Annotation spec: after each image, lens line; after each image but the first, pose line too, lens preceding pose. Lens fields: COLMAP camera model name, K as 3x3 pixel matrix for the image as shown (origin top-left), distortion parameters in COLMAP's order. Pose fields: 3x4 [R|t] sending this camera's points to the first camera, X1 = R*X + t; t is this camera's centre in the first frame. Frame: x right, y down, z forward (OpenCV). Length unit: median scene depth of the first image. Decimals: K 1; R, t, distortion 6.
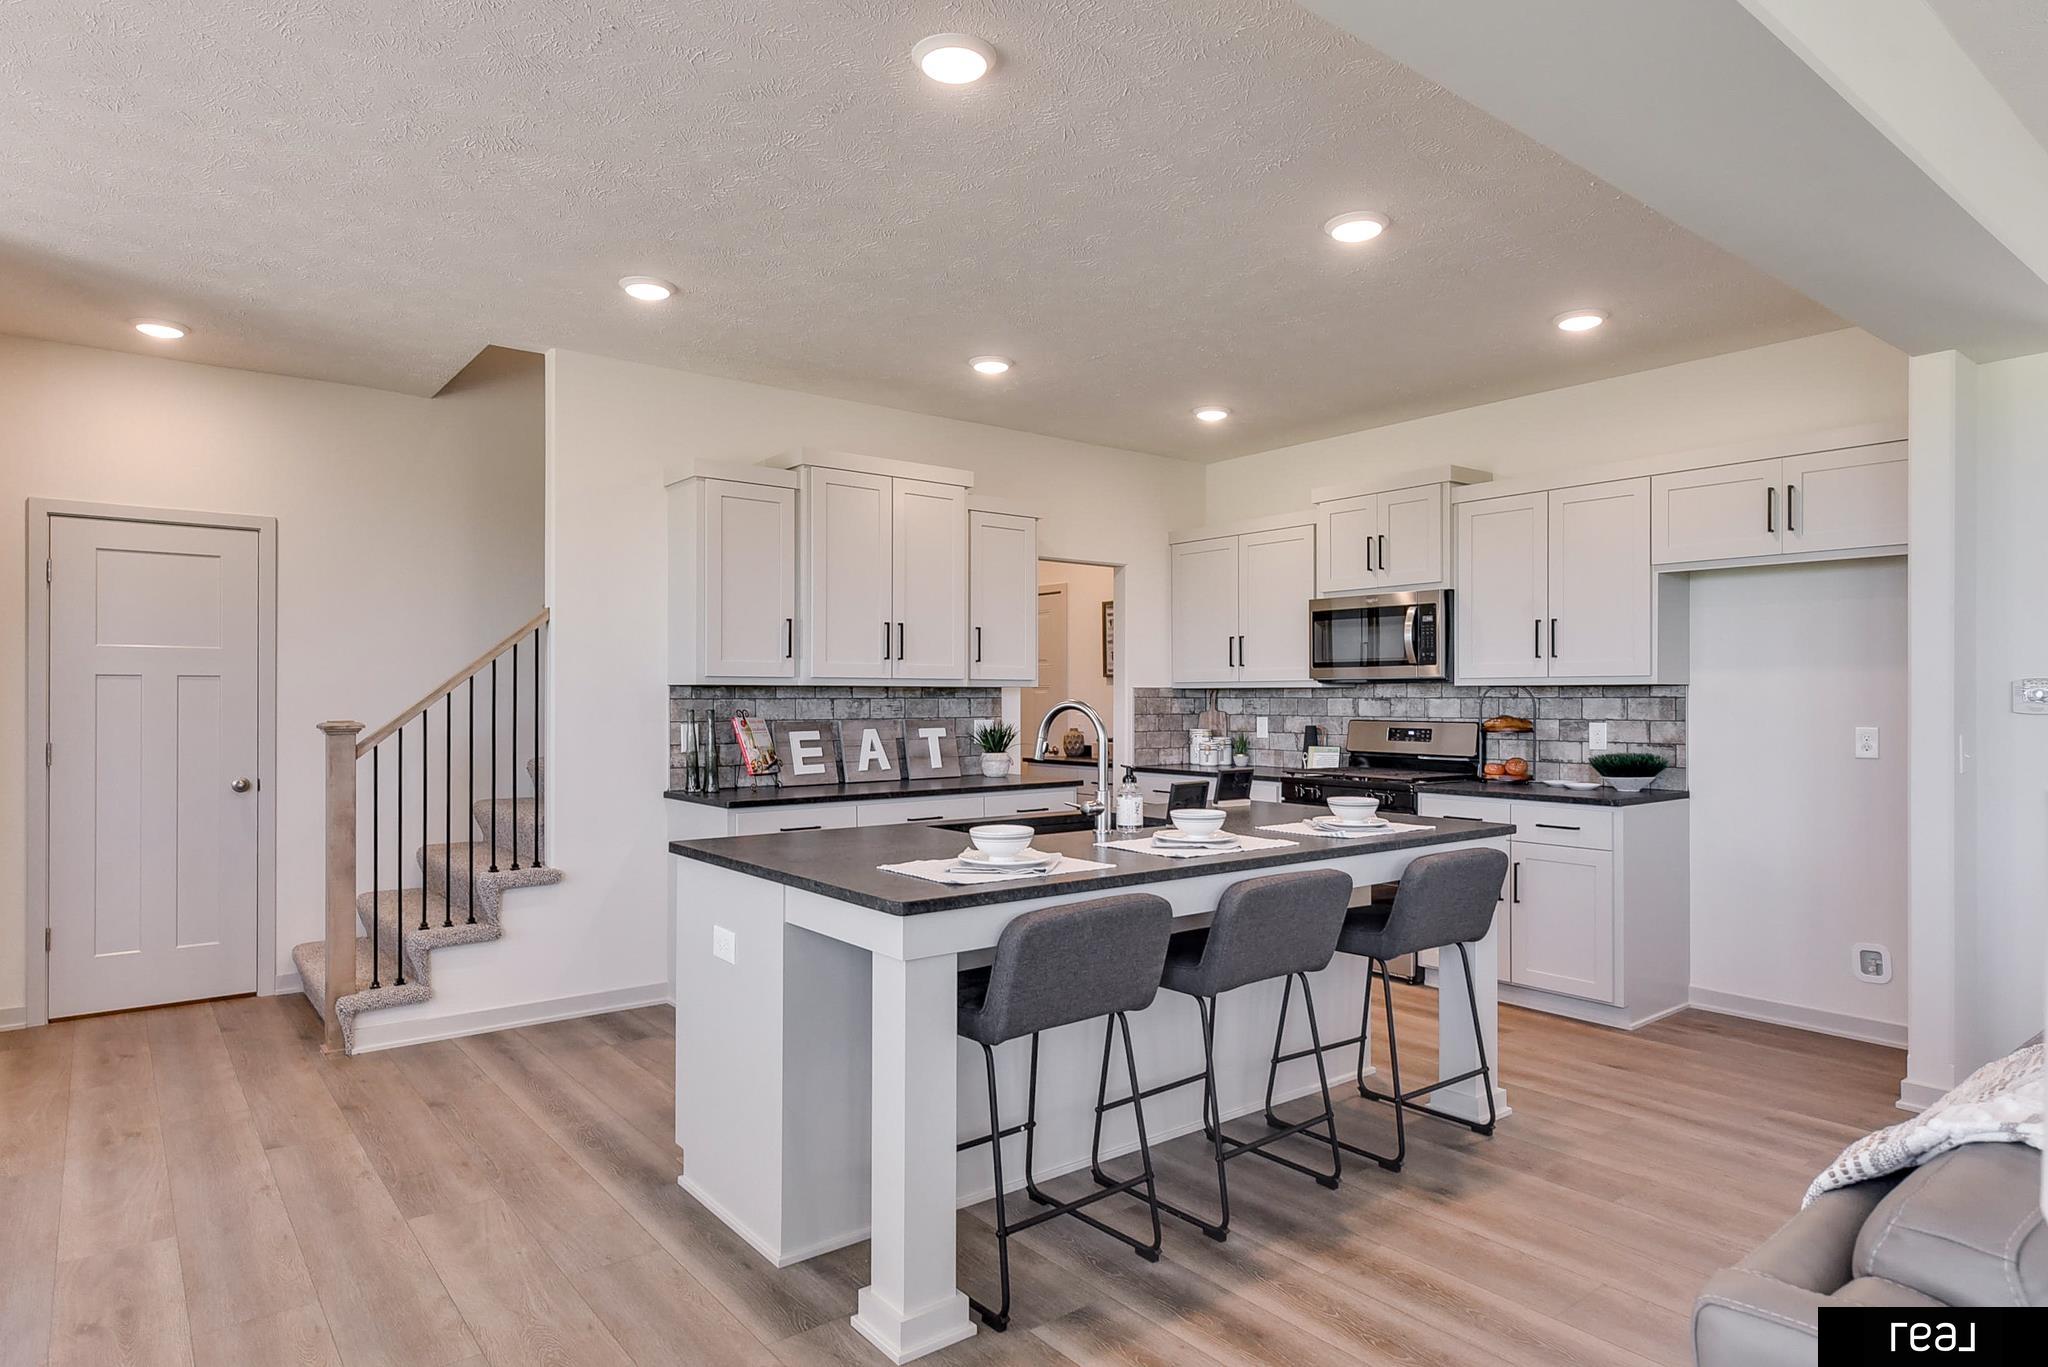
lens RADIAL K [[1154.0, 0, 1024.0], [0, 1154.0, 683.5], [0, 0, 1]] dist [0.003147, 0.000615]
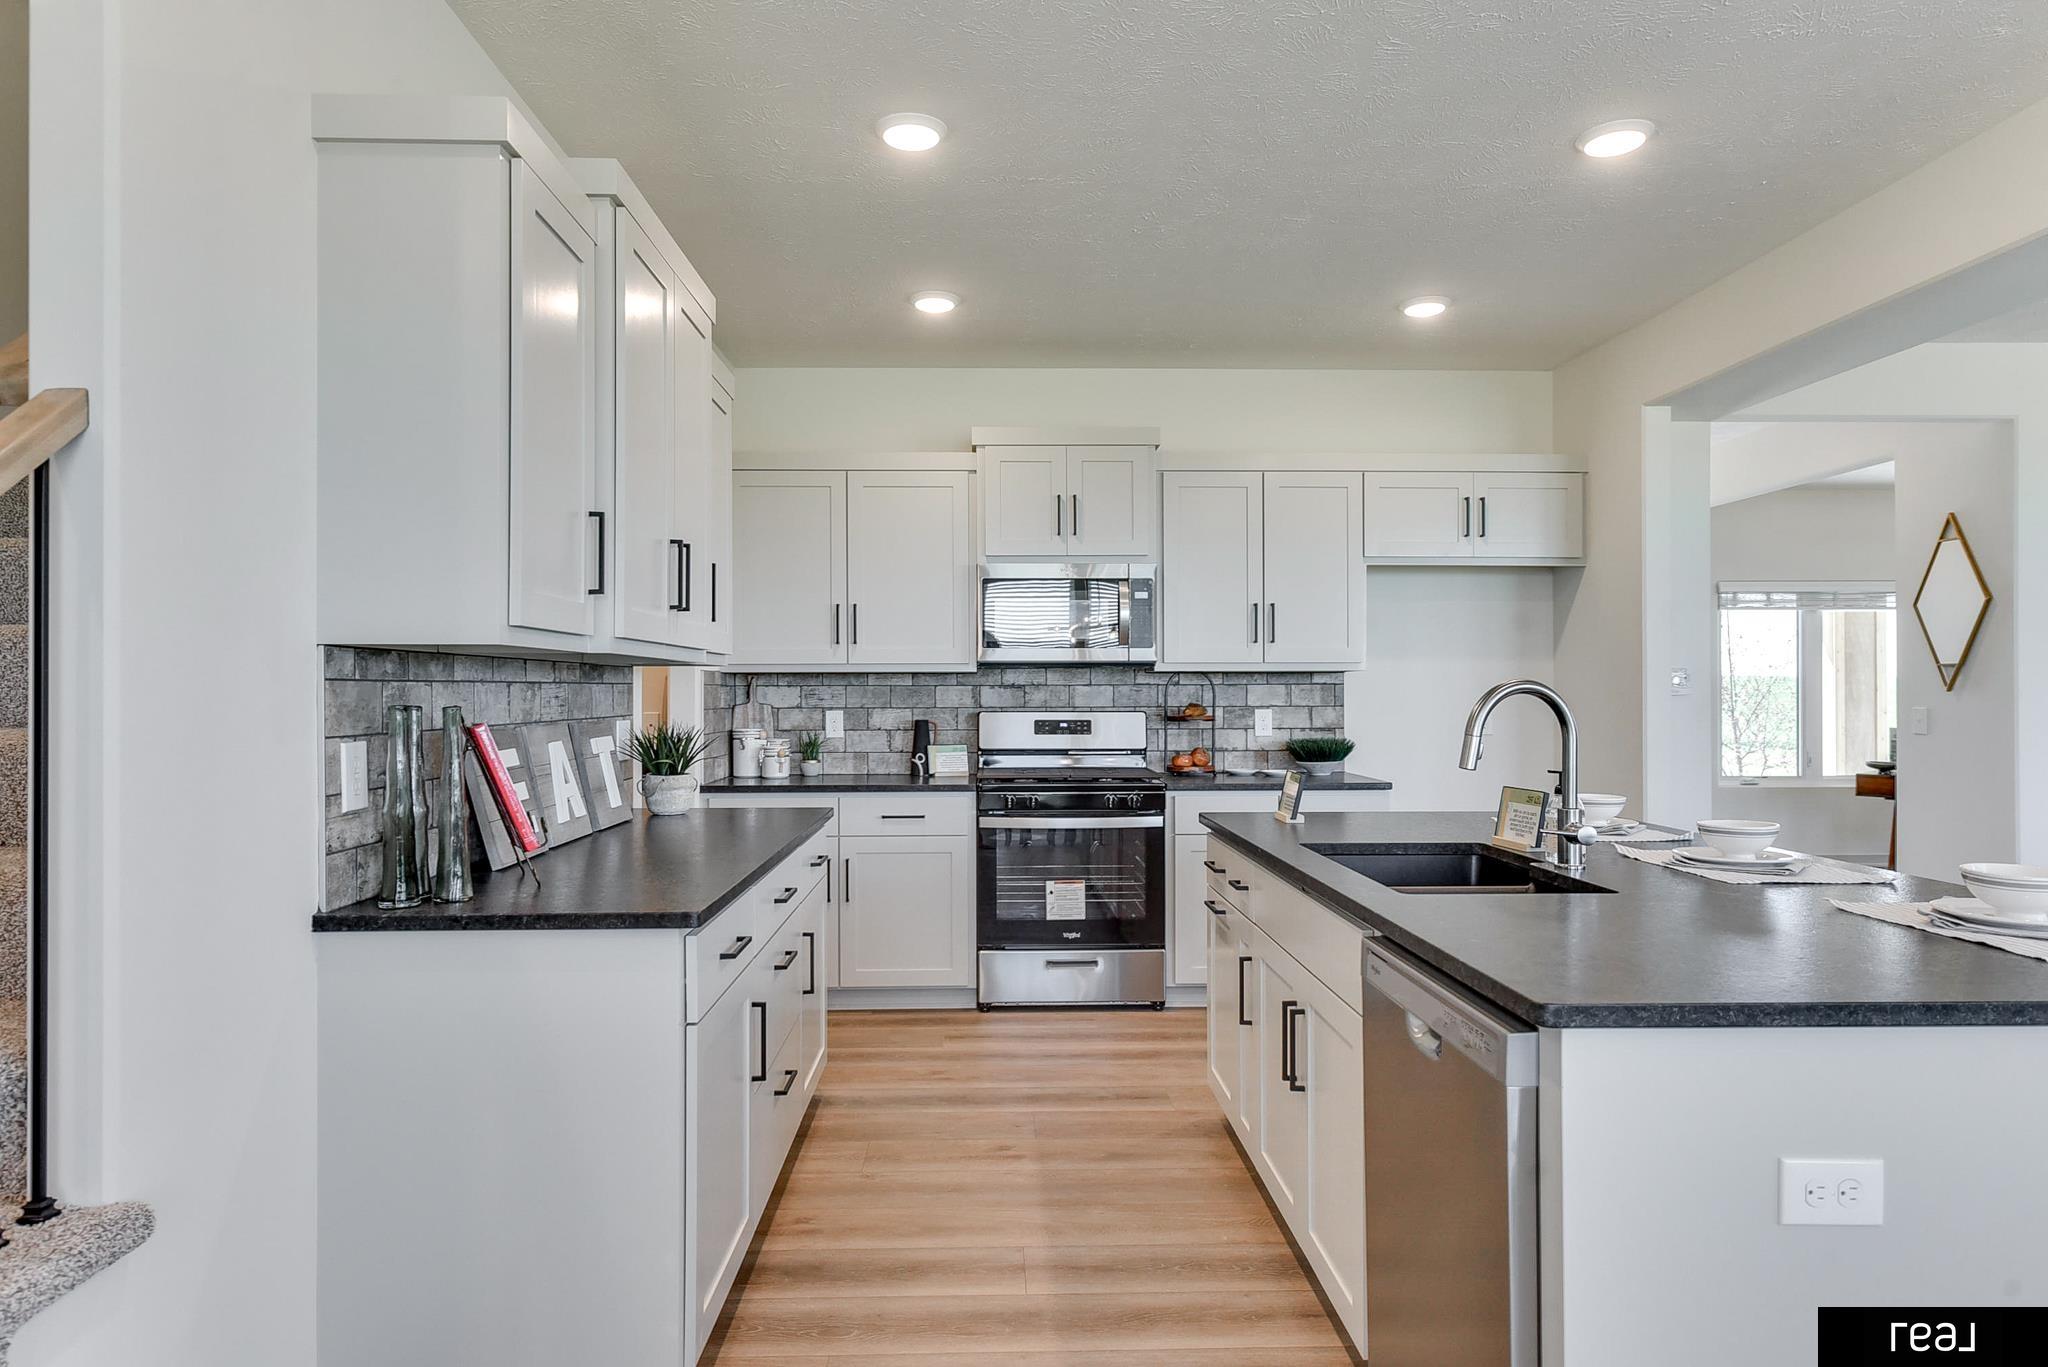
lens RADIAL K [[1212.5, 0, 1024.0], [0, 1212.5, 683.5], [0, 0, 1]] dist [-0.002956, -0.001526]
pose [[0.601473, 0.003631, 0.798885, -0.455383], [-0.007087, 0.999975, 0.000792, 0.011897], [-0.798861, -0.006138, 0.601484, 0.517064]]
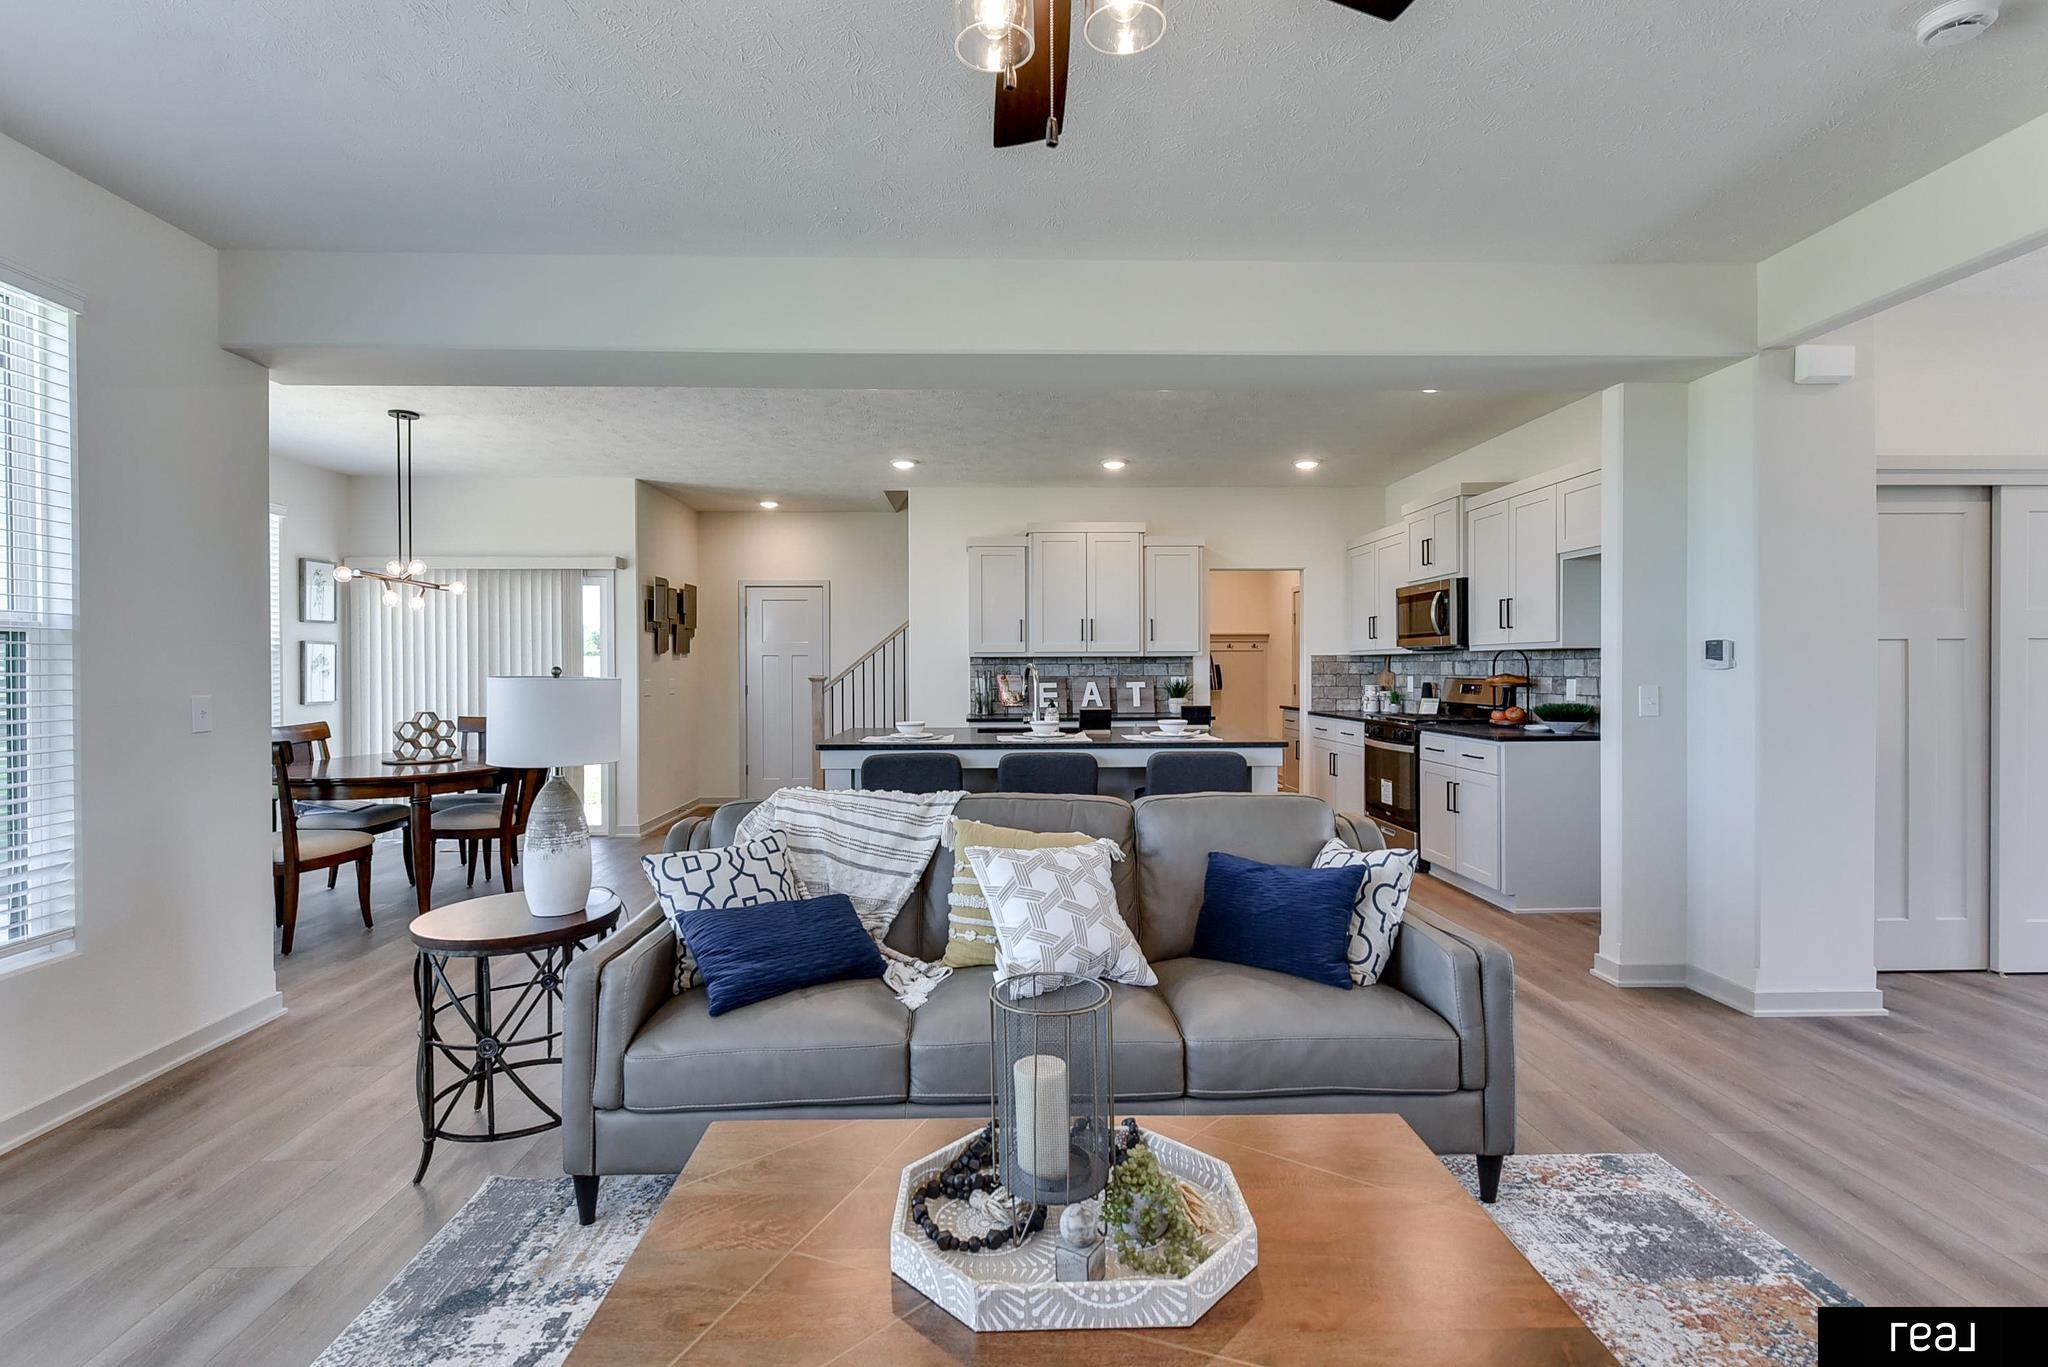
lens RADIAL K [[910.5, 0, 1024.0], [0, 910.5, 683.5], [0, 0, 1]] dist [0.000963, 0.000068]
pose [[0.809874, 0.005653, -0.586576, 0.577490], [0.013094, 0.999530, 0.027712, 0.003496], [0.586457, -0.030123, 0.809420, -0.135440]]
